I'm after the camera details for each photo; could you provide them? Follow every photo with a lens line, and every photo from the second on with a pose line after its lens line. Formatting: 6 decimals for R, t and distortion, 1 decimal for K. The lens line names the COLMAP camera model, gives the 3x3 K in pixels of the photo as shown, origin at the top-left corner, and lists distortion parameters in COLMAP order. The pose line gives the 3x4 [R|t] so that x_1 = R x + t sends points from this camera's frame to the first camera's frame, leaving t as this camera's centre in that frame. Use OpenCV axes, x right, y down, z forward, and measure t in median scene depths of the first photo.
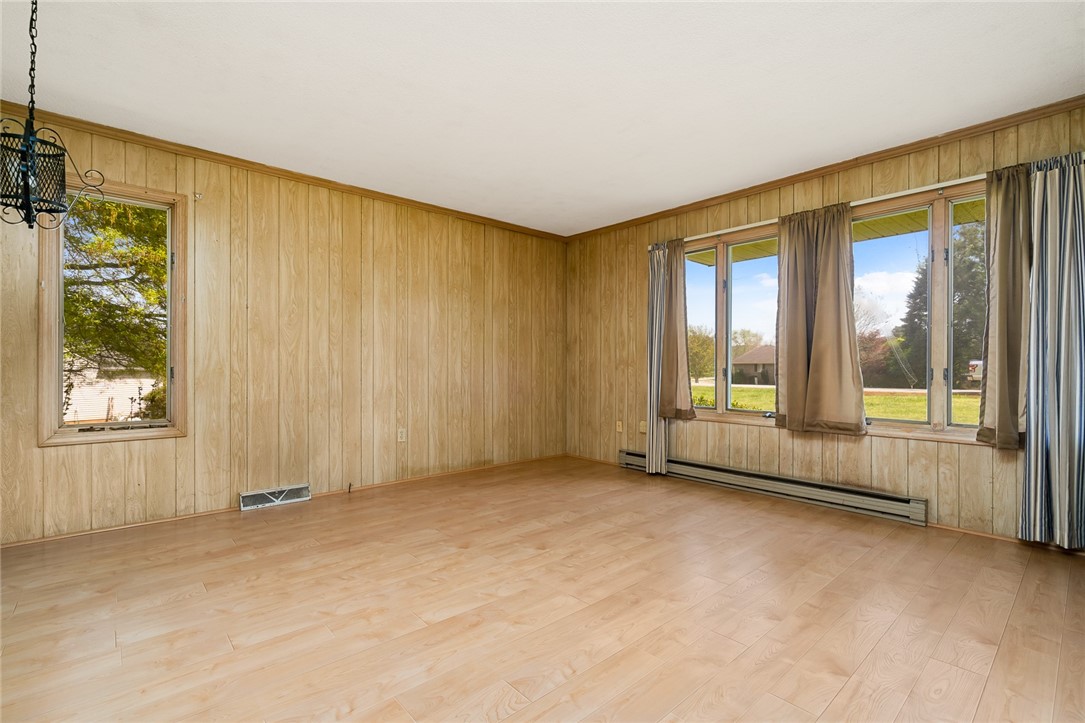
lens RADIAL K [[478.1, 0, 540.2], [0, 478.1, 367.5], [0, 0, 1]] dist [-0.011866, 0.000021]
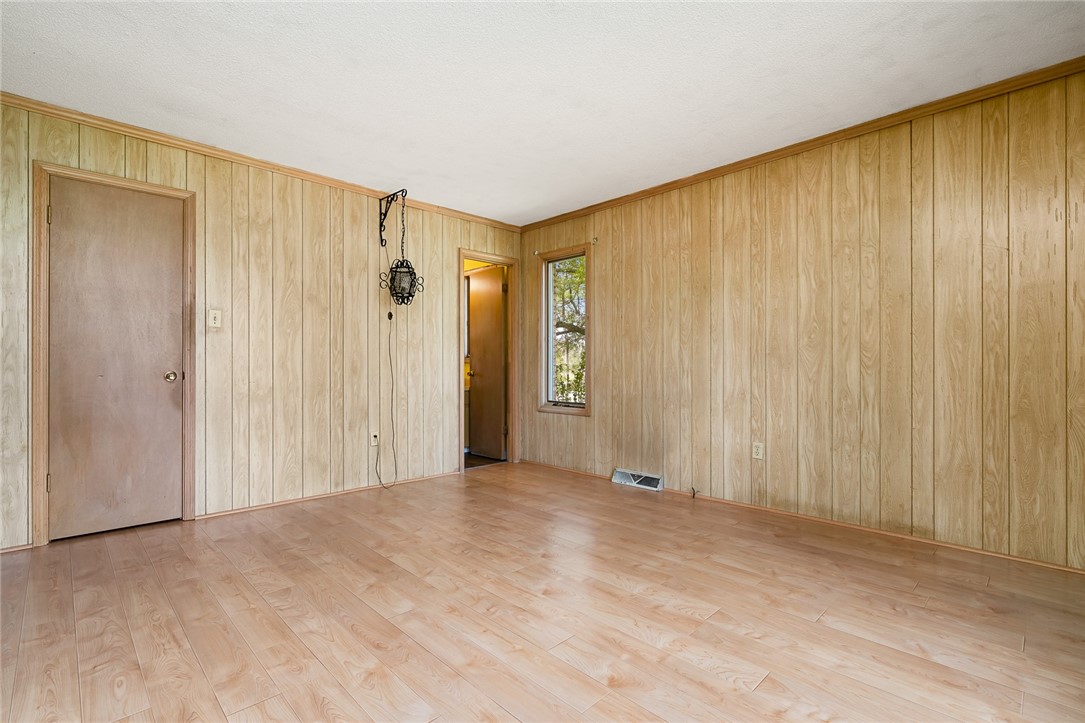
lens RADIAL K [[494.6, 0, 547.4], [0, 494.6, 365.8], [0, 0, 1]] dist [-0.003050, 0.000182]
pose [[0.073284, -0.001583, -0.997310, 0.566173], [0.000337, 0.999999, -0.001563, -0.000311], [0.997311, -0.000222, 0.073284, 0.639825]]
